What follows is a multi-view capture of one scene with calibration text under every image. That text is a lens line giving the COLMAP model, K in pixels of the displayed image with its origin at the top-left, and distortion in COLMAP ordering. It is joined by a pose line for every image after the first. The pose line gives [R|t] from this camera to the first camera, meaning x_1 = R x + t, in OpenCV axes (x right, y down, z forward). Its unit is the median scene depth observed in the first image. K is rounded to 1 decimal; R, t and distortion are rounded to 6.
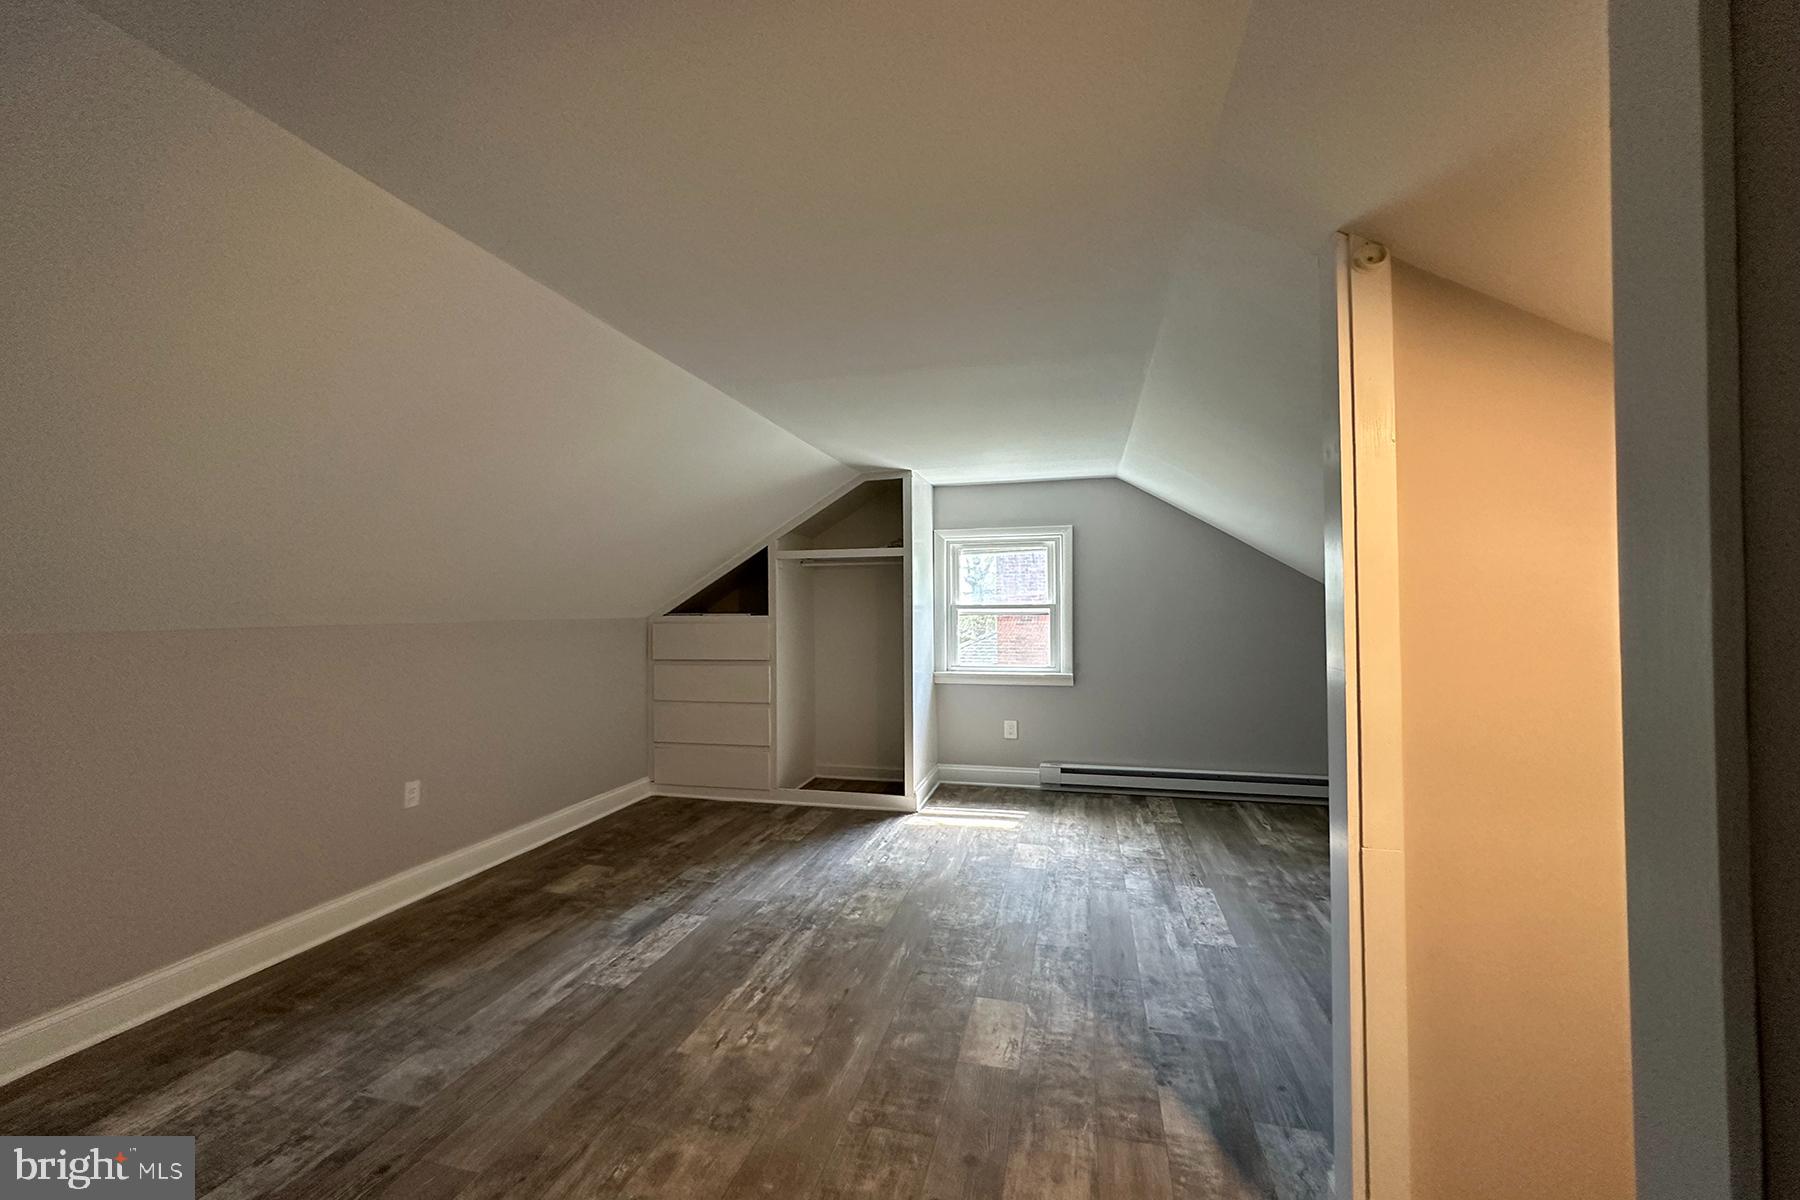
lens RADIAL K [[720.8, 0, 900.0], [0, 720.8, 600.0], [0, 0, 1]] dist [-0.000708, 0.000169]
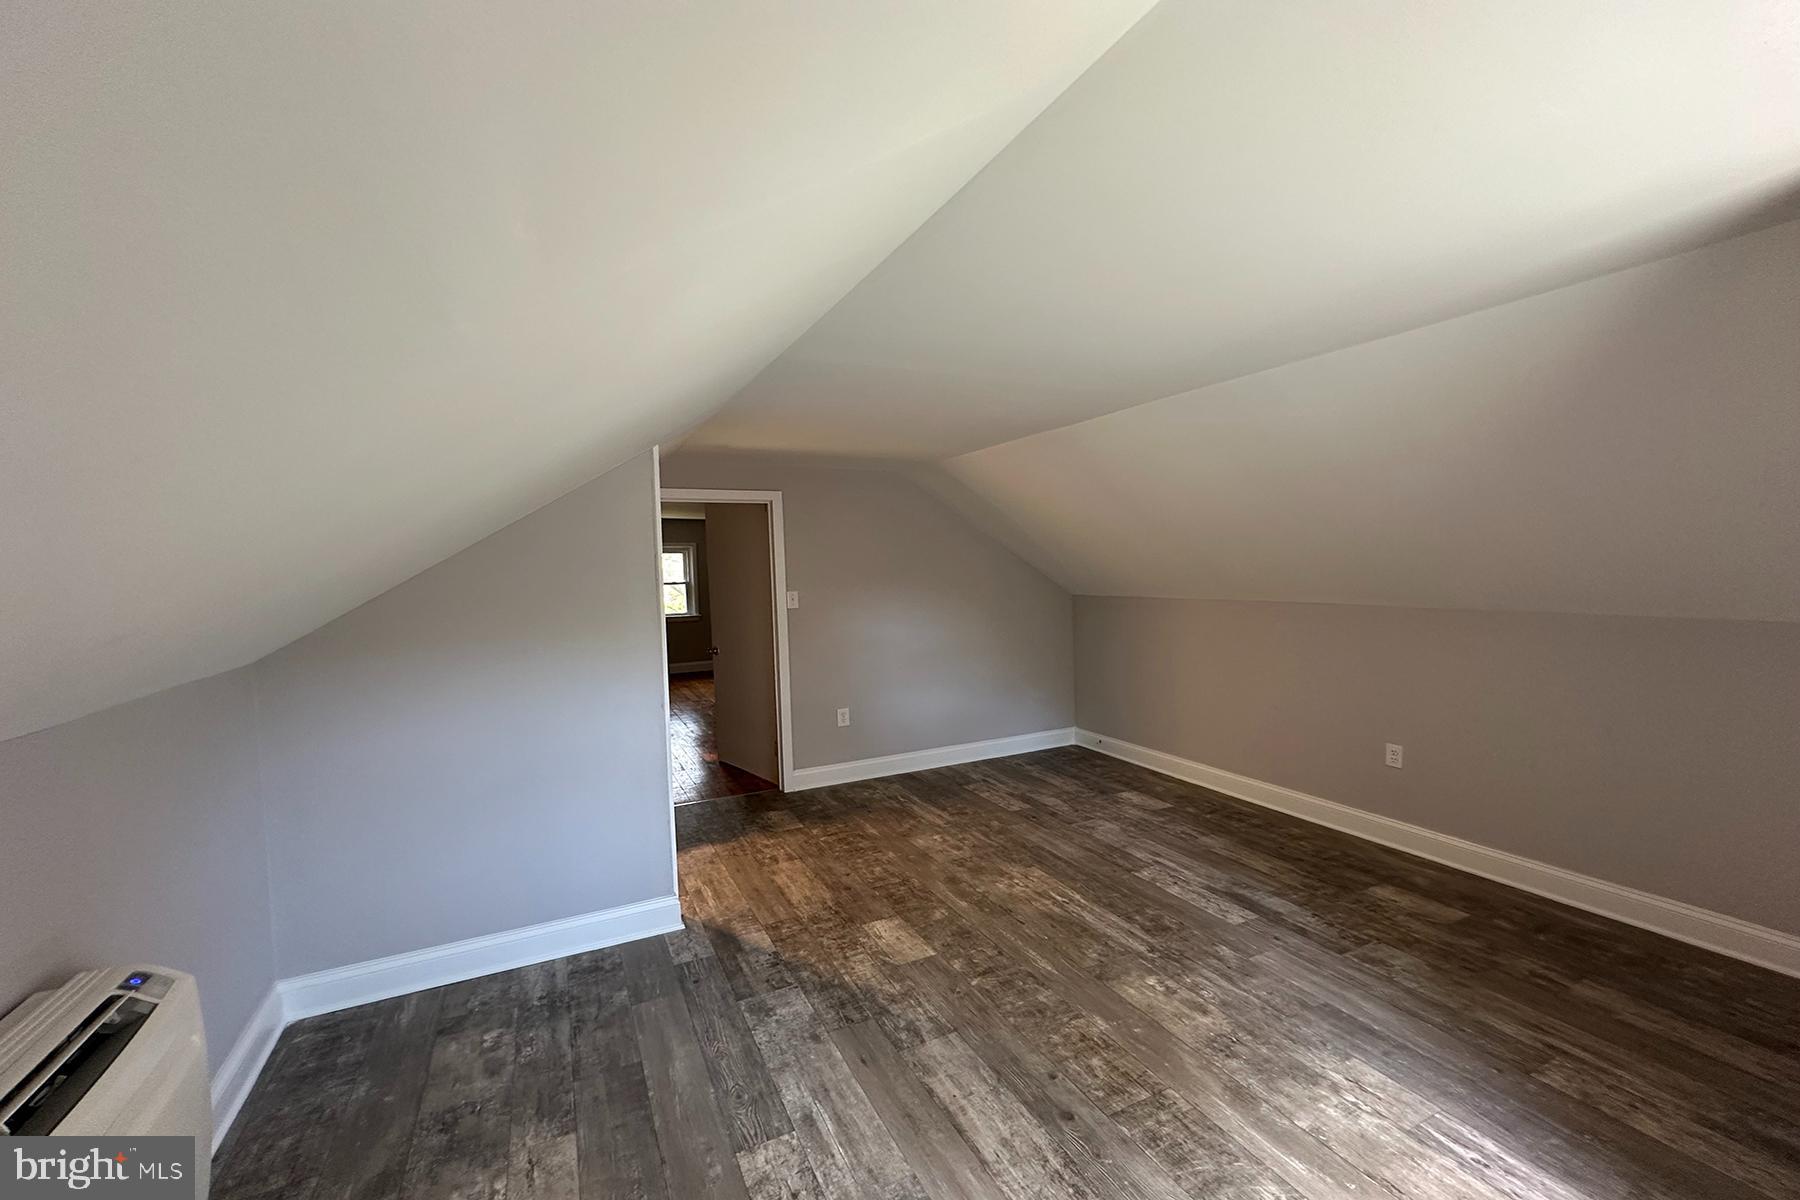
lens RADIAL K [[720.8, 0, 900.0], [0, 720.8, 600.0], [0, 0, 1]] dist [-0.000708, 0.000169]
pose [[-0.761412, 0.054178, -0.646000, 0.786174], [0.031774, 0.998423, 0.046285, -0.065993], [0.647489, 0.014716, -0.761933, 1.661196]]
